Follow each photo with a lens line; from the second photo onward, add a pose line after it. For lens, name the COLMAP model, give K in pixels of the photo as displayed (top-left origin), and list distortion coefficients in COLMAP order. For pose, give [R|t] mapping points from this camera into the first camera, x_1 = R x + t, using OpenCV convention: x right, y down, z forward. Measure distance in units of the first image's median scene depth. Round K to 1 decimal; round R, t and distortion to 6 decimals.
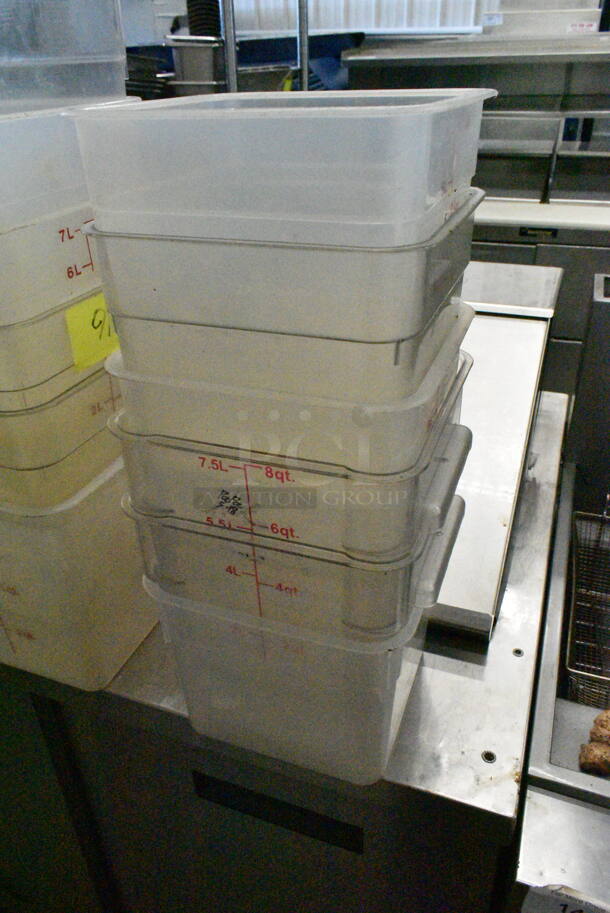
lens RADIAL K [[688.4, 0, 305.4], [0, 688.4, 457.0], [0, 0, 1]] dist [-0.005928, 0.003434]
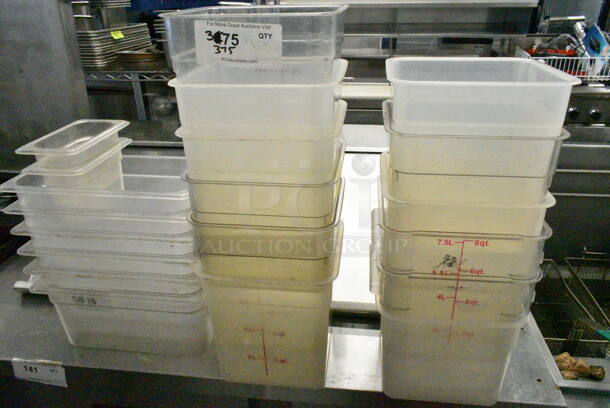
lens RADIAL K [[459.9, 0, 306.0], [0, 459.9, 203.8], [0, 0, 1]] dist [-0.005928, 0.003434]
pose [[0.972082, -0.094150, 0.214923, -0.781056], [0.115277, 0.989432, -0.087953, -0.028075], [-0.204371, 0.110273, 0.972662, -0.232322]]
